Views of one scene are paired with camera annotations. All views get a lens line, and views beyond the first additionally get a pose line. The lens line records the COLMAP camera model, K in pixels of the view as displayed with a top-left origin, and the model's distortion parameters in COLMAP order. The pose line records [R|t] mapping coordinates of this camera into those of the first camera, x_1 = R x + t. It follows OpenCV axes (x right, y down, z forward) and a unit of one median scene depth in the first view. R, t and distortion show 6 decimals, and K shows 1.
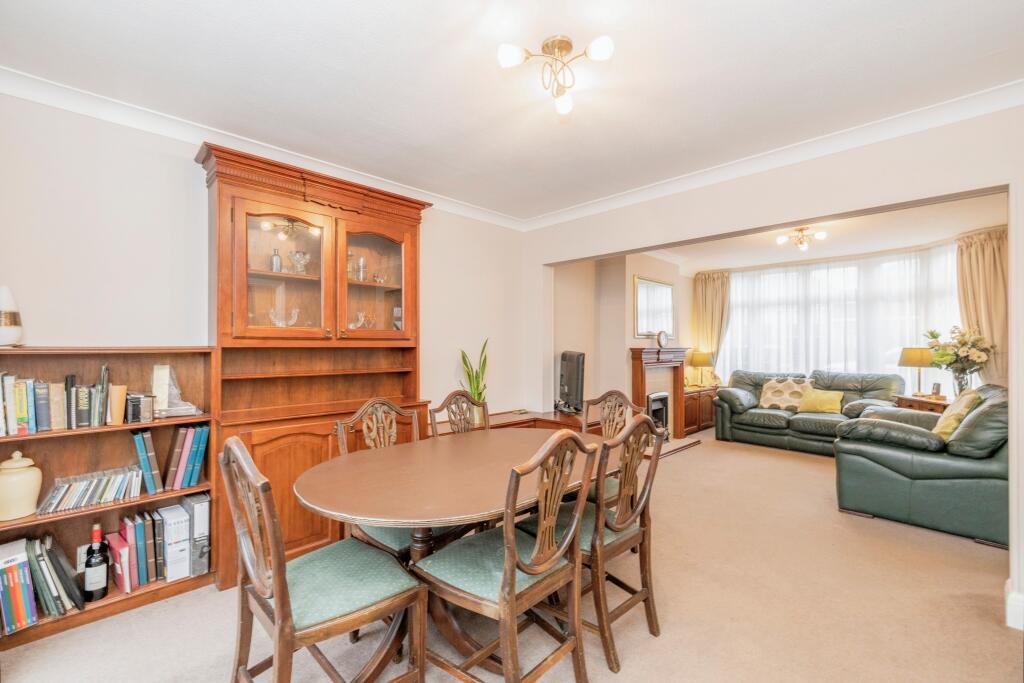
lens RADIAL K [[442.5, 0, 516.1], [0, 442.5, 335.8], [0, 0, 1]] dist [0.000874, 0.000370]
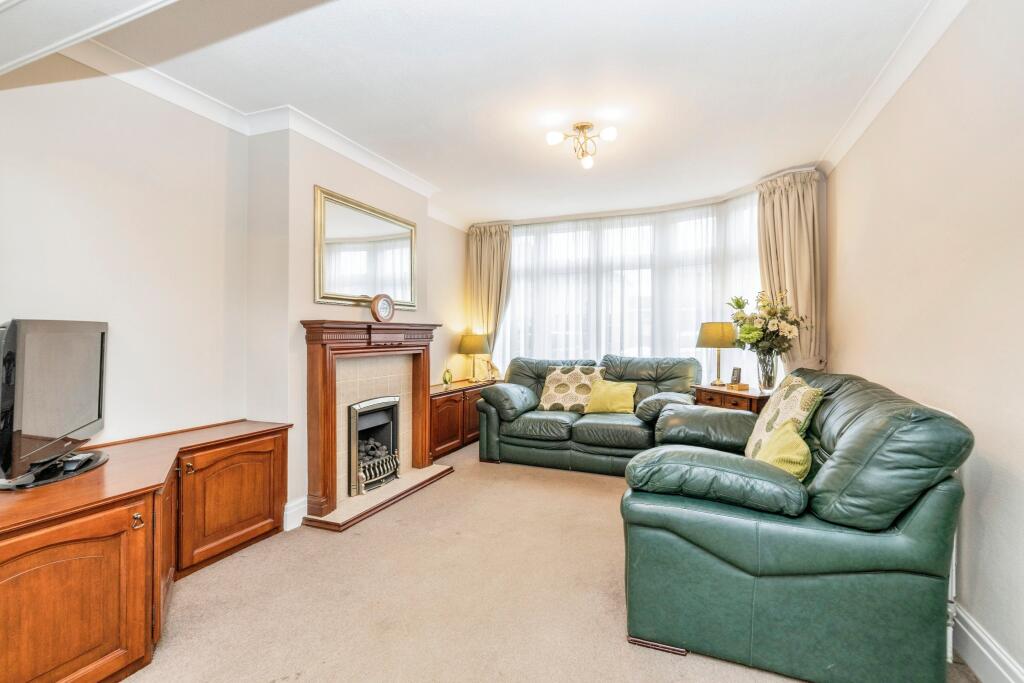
lens RADIAL K [[442.5, 0, 516.9], [0, 442.5, 339.2], [0, 0, 1]] dist [0.000874, 0.000370]
pose [[0.931266, -0.008515, 0.364241, 0.275534], [-0.001516, 0.999628, 0.027243, 0.031845], [-0.364338, -0.025923, 0.930906, 0.375472]]
